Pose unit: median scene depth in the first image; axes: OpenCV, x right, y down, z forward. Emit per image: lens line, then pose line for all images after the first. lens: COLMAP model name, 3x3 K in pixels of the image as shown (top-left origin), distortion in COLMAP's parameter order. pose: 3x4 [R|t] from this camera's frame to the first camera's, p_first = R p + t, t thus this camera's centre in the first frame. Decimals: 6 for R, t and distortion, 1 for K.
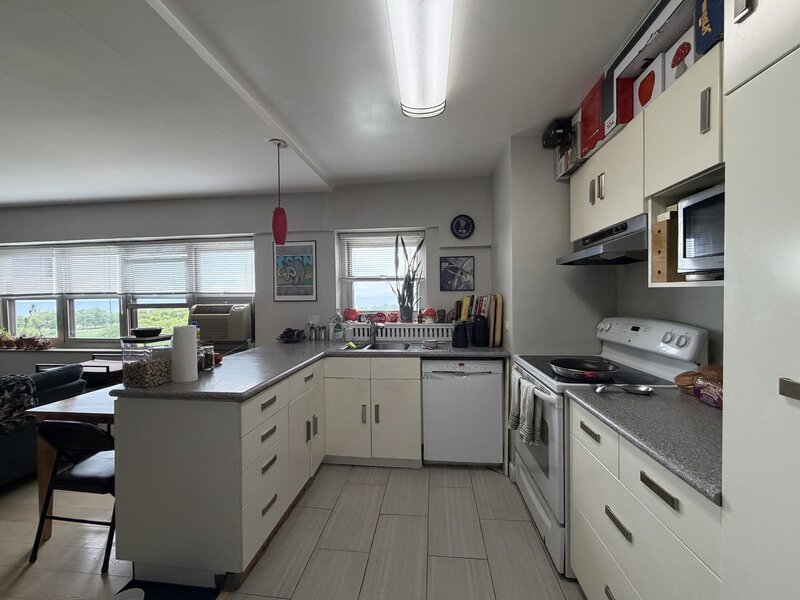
lens RADIAL K [[319.2, 0, 397.0], [0, 319.2, 299.2], [0, 0, 1]] dist [0.001110, -0.000376]
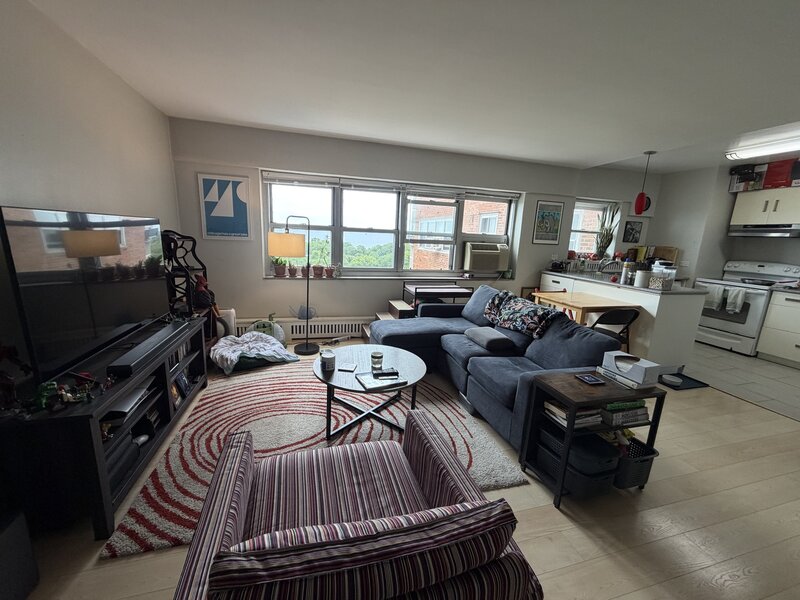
lens RADIAL K [[319.2, 0, 395.4], [0, 319.2, 298.1], [0, 0, 1]] dist [0.001110, -0.000376]
pose [[0.924176, -0.021822, 0.381343, -1.531663], [-0.052442, 0.981664, 0.183266, 0.017256], [-0.378350, -0.189369, 0.906085, -0.109159]]
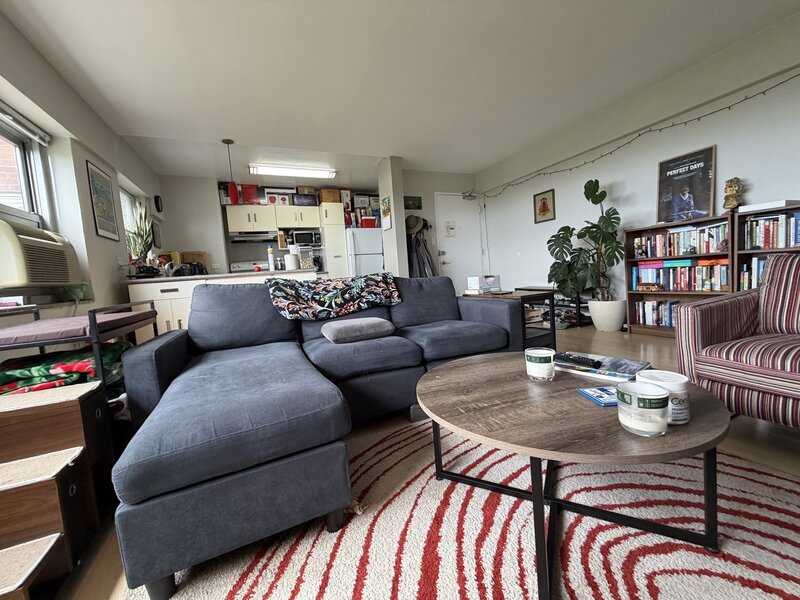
lens RADIAL K [[319.2, 0, 397.3], [0, 319.2, 298.3], [0, 0, 1]] dist [0.001110, -0.000376]
pose [[-0.512002, -0.018985, 0.858774, -1.505470], [0.088231, 0.993305, 0.074562, 0.176765], [-0.854441, 0.113947, -0.506900, 0.796293]]
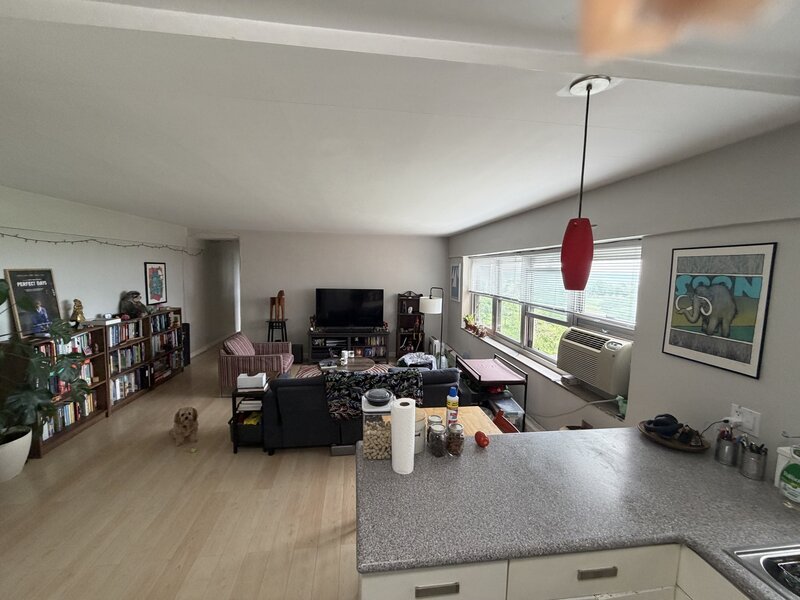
lens RADIAL K [[319.2, 0, 395.4], [0, 319.2, 299.4], [0, 0, 1]] dist [0.001110, -0.000376]
pose [[0.238833, 0.108896, -0.964936, 0.045866], [-0.031186, 0.994040, 0.104462, -0.136389], [0.970560, 0.005143, 0.240805, 0.400646]]
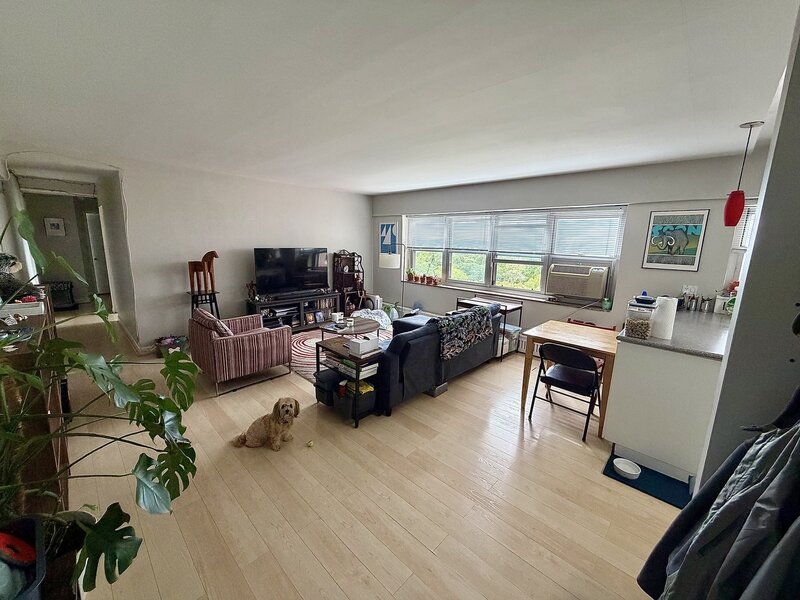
lens RADIAL K [[319.2, 0, 396.5], [0, 319.2, 298.8], [0, 0, 1]] dist [0.001110, -0.000376]
pose [[0.792645, 0.140495, -0.593275, -0.395875], [-0.036950, 0.982368, 0.183270, -0.058998], [0.608563, -0.123346, 0.783860, -0.373735]]
